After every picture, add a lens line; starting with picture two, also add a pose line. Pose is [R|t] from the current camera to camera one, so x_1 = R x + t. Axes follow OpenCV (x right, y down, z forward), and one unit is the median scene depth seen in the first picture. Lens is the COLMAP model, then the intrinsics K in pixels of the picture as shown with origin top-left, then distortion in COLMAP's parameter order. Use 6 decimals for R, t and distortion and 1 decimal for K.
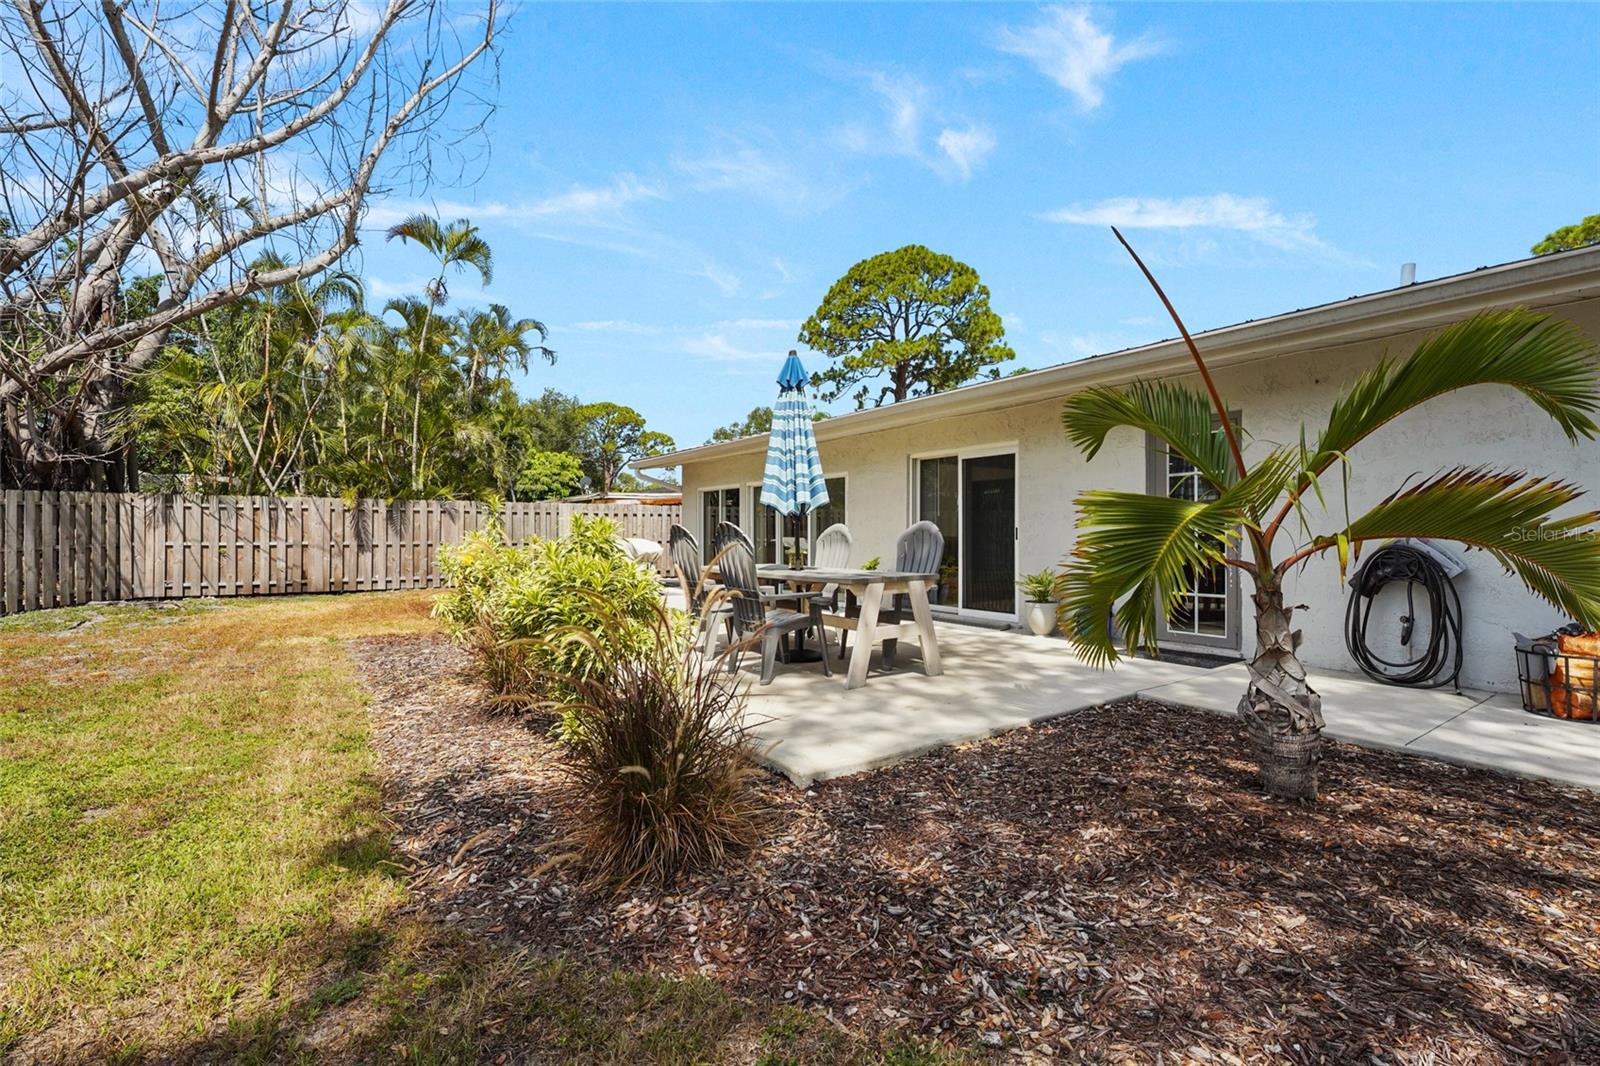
lens RADIAL K [[725.6, 0, 800.0], [0, 725.6, 533.0], [0, 0, 1]] dist [0.001297, 0.000075]
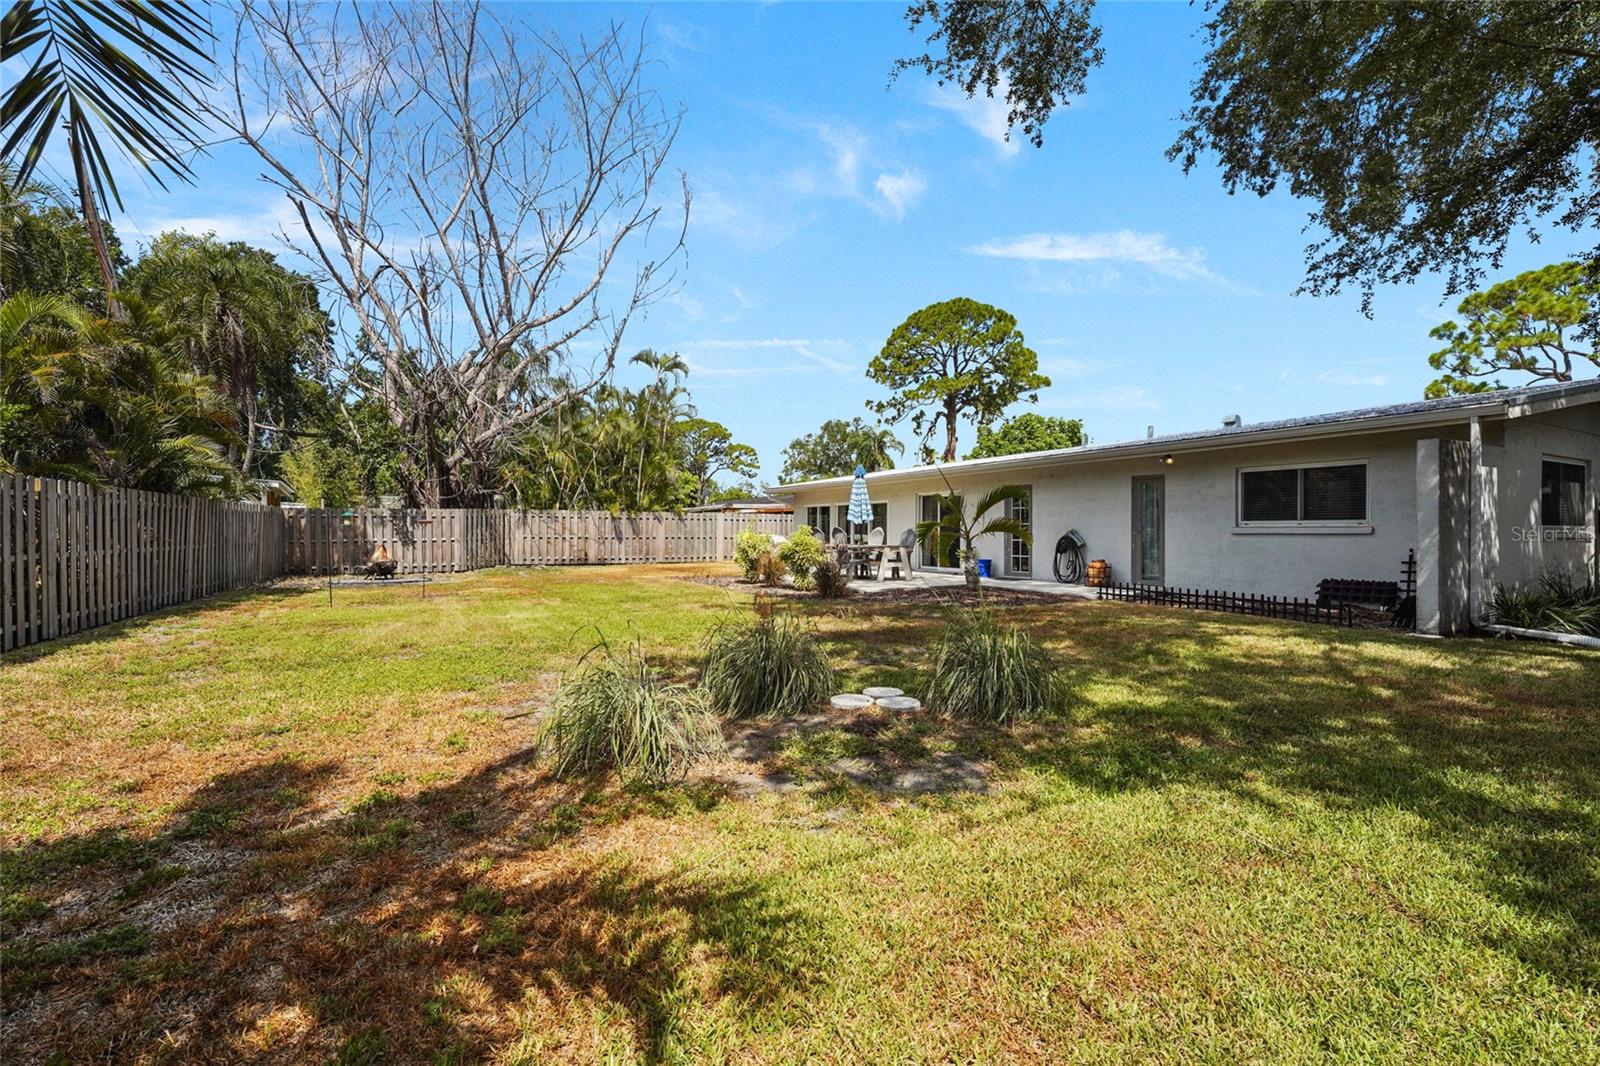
lens RADIAL K [[710.9, 0, 800.0], [0, 710.9, 533.0], [0, 0, 1]] dist [0.001819, 0.000249]
pose [[0.995384, 0.004140, -0.095885, 0.003253], [-0.004208, 0.999991, -0.000498, 0.001289], [0.095882, 0.000899, 0.995392, -0.214500]]
